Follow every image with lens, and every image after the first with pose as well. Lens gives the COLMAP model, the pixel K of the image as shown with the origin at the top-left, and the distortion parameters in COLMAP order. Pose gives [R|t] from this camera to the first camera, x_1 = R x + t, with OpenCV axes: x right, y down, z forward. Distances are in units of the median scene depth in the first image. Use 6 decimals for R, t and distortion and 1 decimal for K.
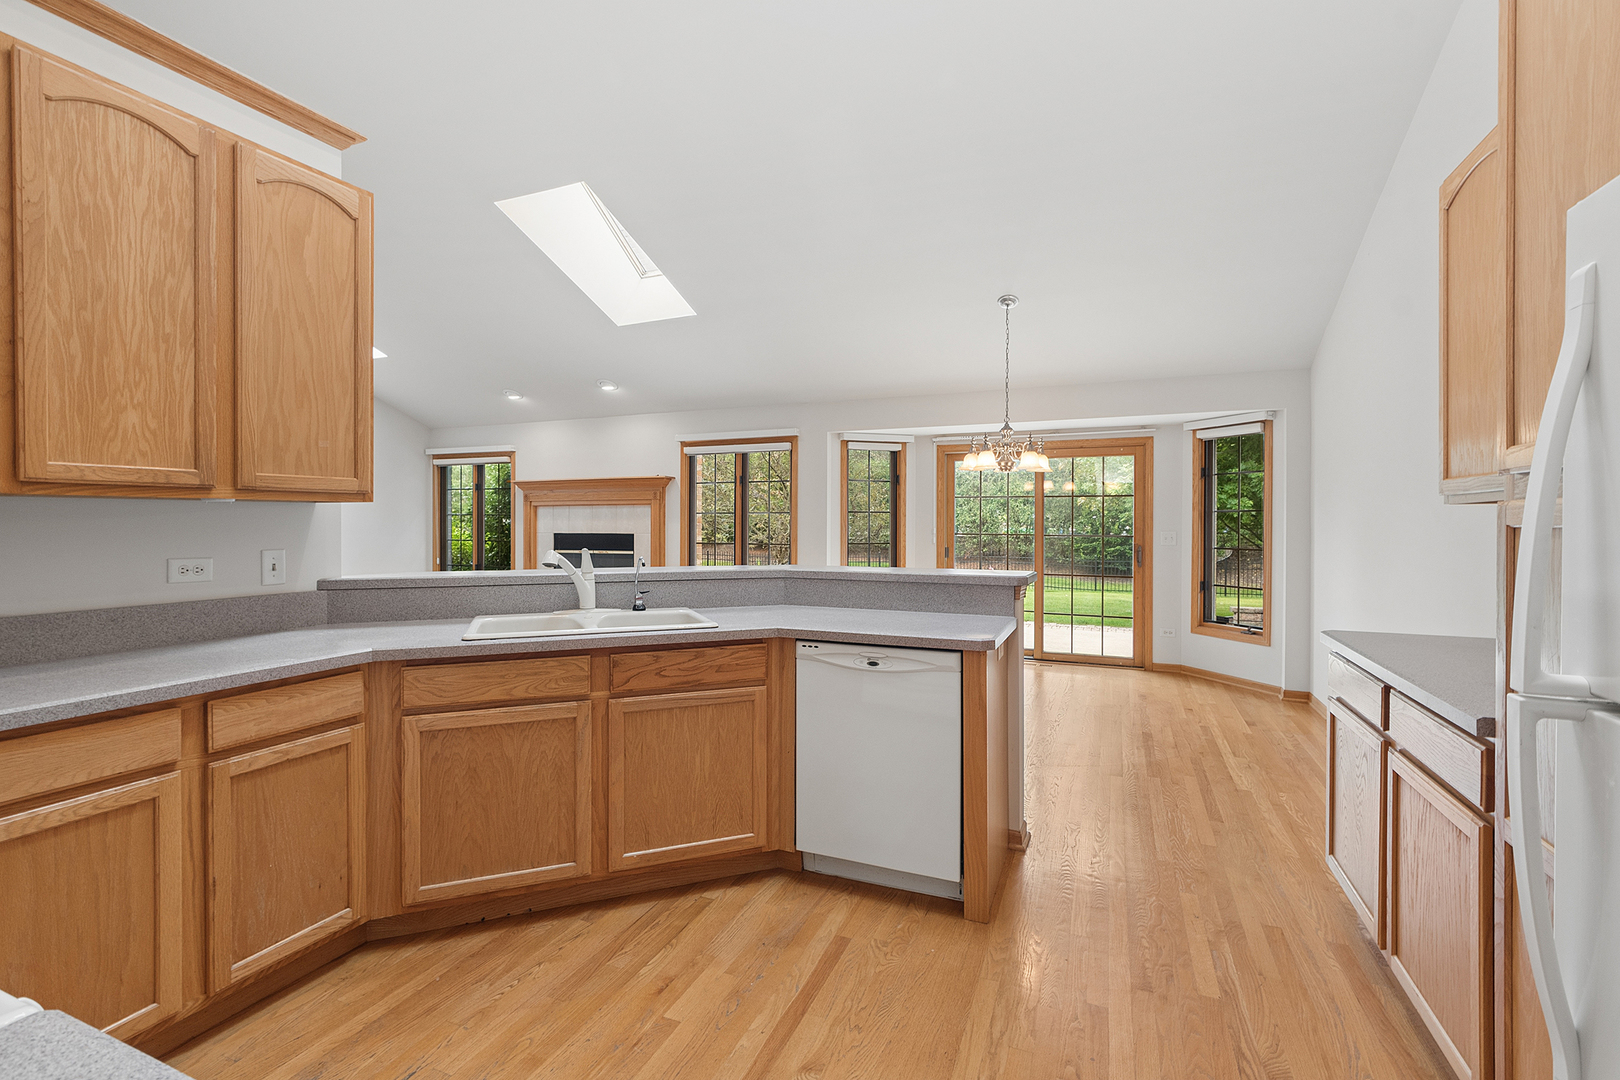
lens RADIAL K [[722.1, 0, 808.9], [0, 722.1, 524.3], [0, 0, 1]] dist [0.001048, -0.002689]
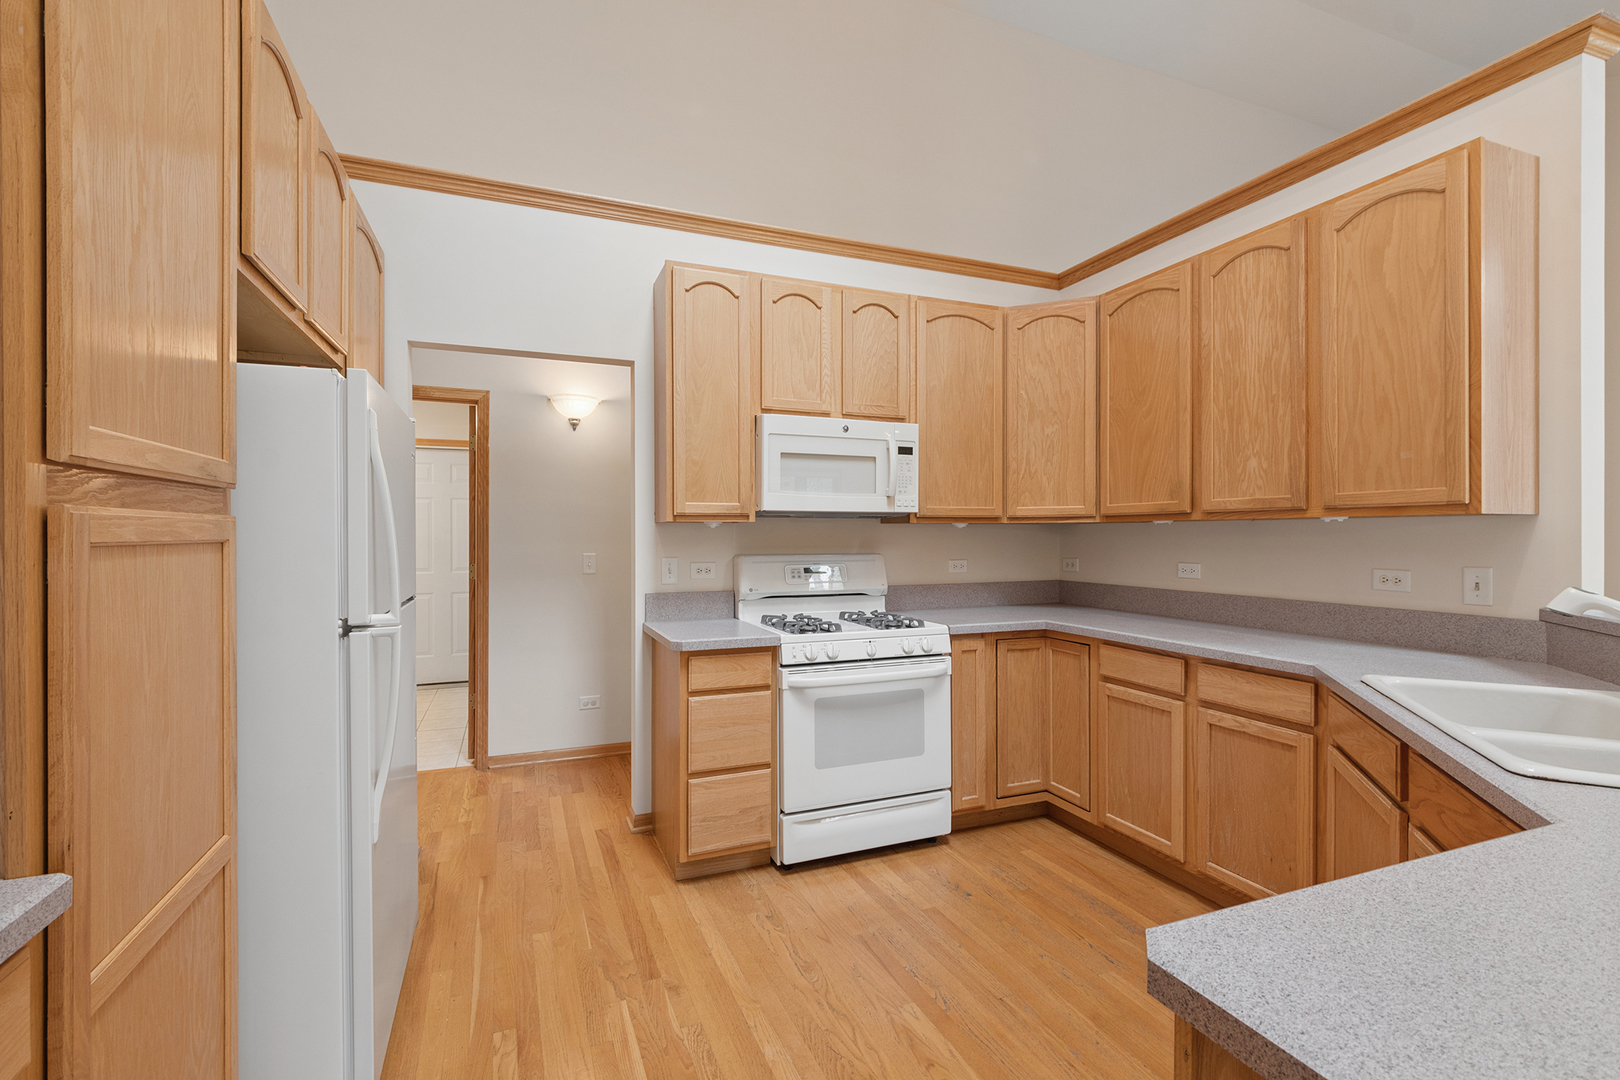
lens RADIAL K [[722.1, 0, 809.7], [0, 722.1, 534.0], [0, 0, 1]] dist [0.001048, -0.002689]
pose [[-0.703812, -0.002025, -0.710383, 0.397475], [-0.003856, 0.999992, 0.000970, -0.003858], [0.710375, 0.003422, -0.703815, 0.803150]]
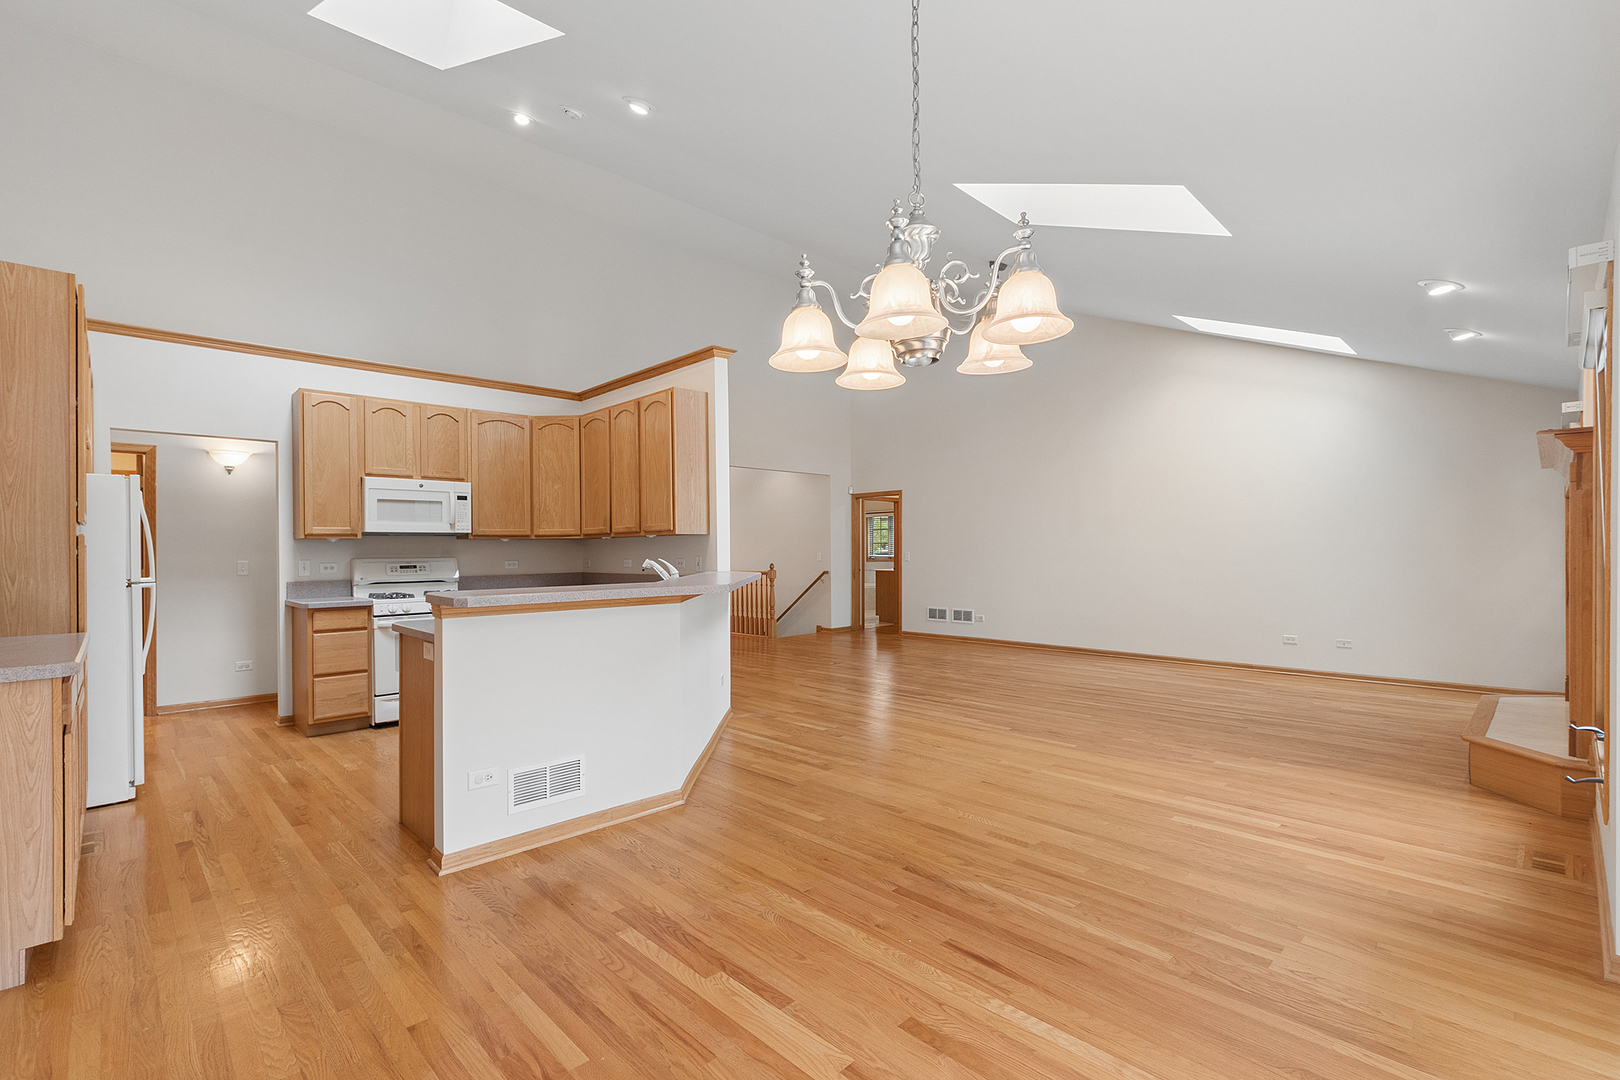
lens RADIAL K [[722.1, 0, 808.1], [0, 722.1, 548.3], [0, 0, 1]] dist [0.001048, -0.002689]
pose [[-0.388046, -0.000073, -0.921640, 0.902682], [0.004353, 0.999989, -0.001912, 0.011791], [0.921630, -0.004754, -0.388041, 1.671677]]
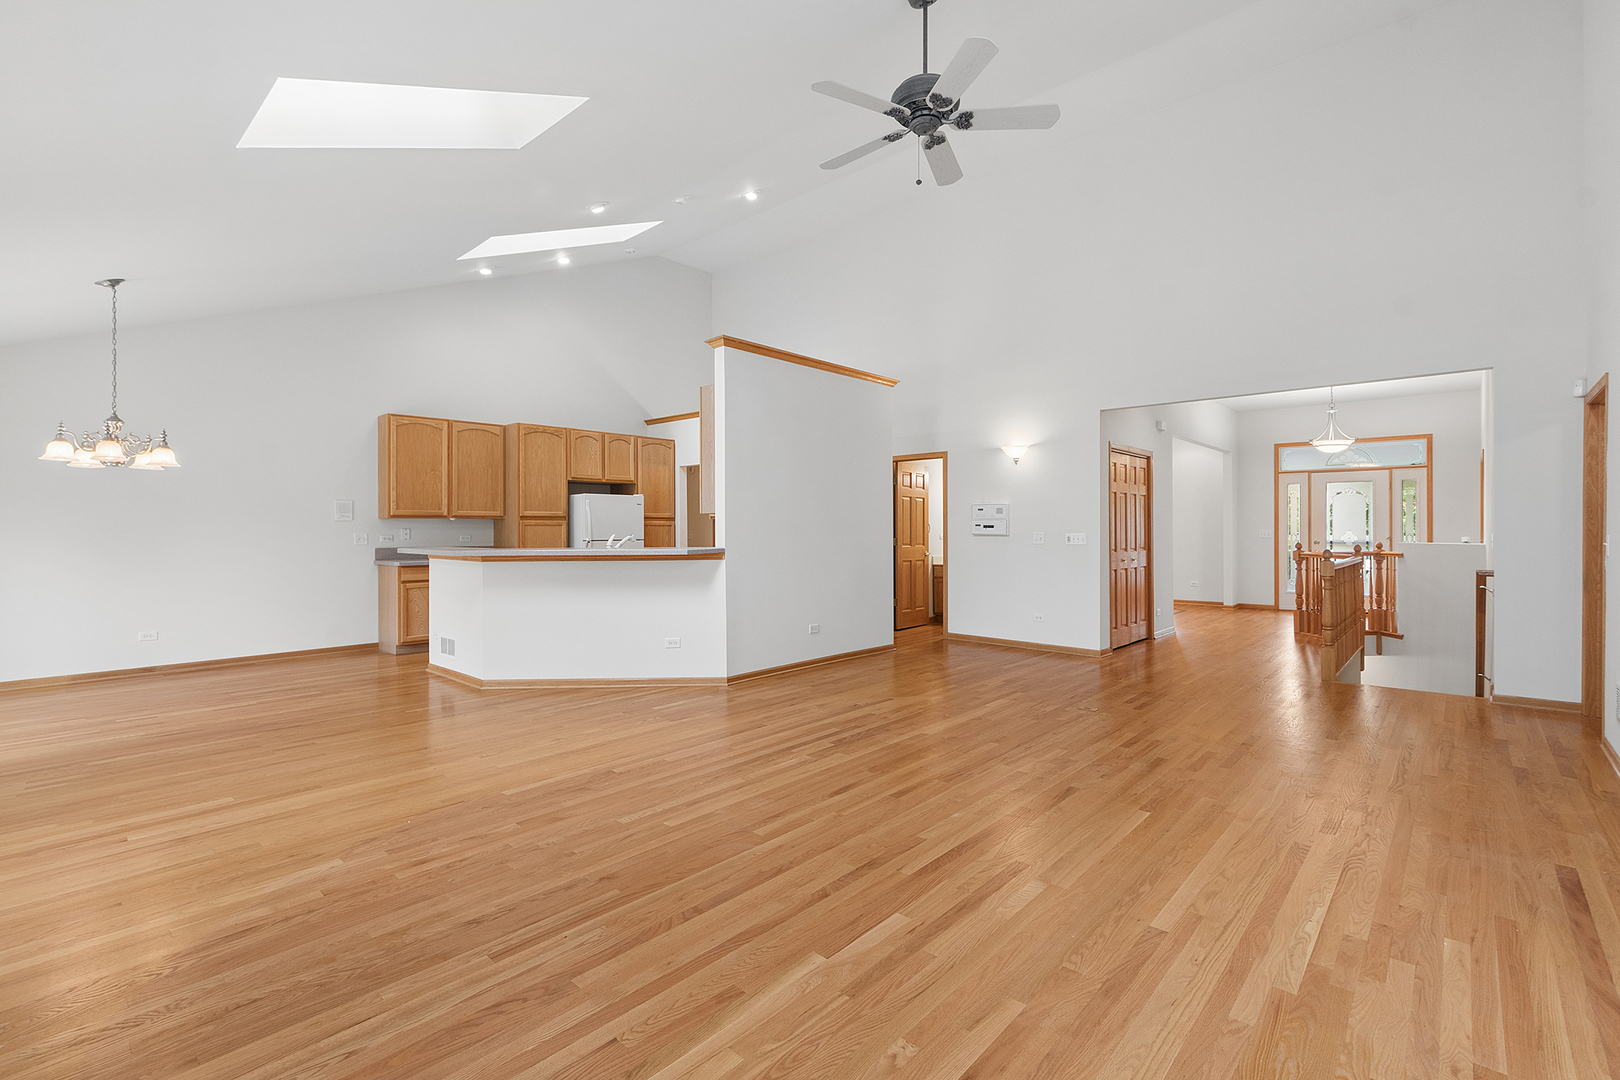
lens RADIAL K [[722.1, 0, 805.1], [0, 722.1, 524.3], [0, 0, 1]] dist [0.001048, -0.002689]
pose [[-0.944464, 0.003990, 0.328592, -1.343179], [0.003033, 0.999990, -0.003424, 0.010420], [-0.328602, -0.002237, -0.944466, 2.447838]]
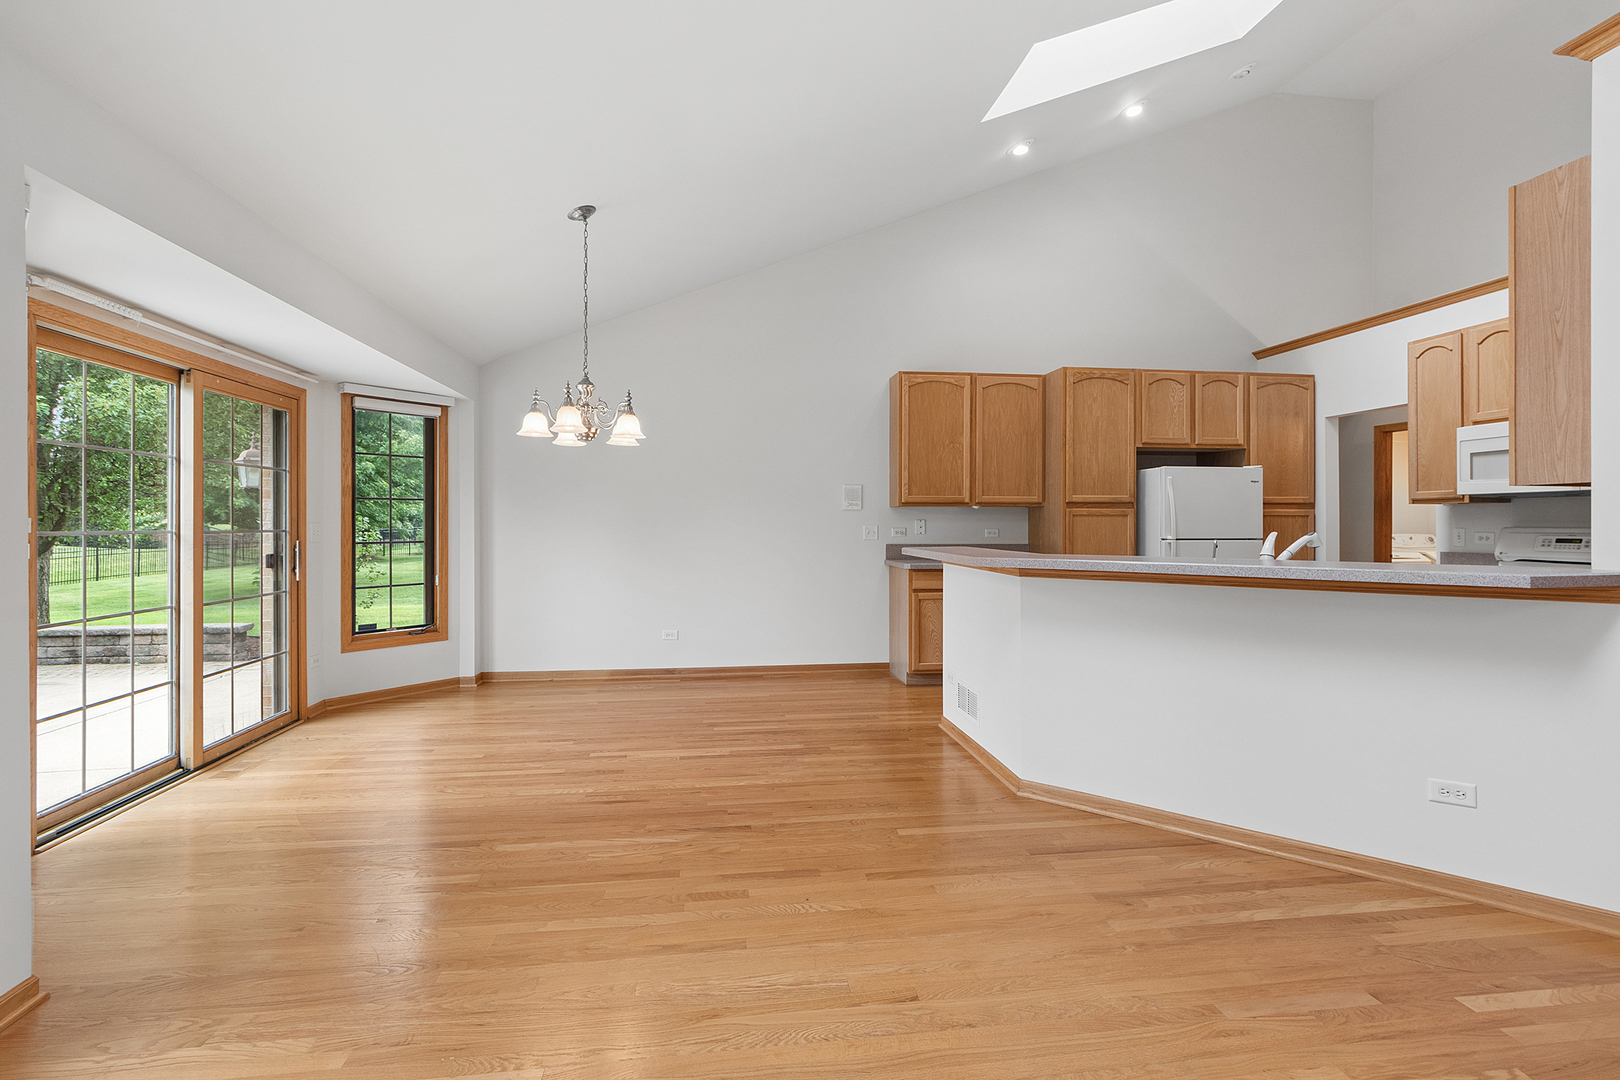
lens RADIAL K [[722.1, 0, 800.2], [0, 722.1, 522.8], [0, 0, 1]] dist [0.001048, -0.002689]
pose [[-0.512842, -0.003172, 0.858477, -0.749316], [0.000494, 0.999992, 0.003990, 0.012874], [-0.858483, 0.002470, -0.512836, 1.846556]]
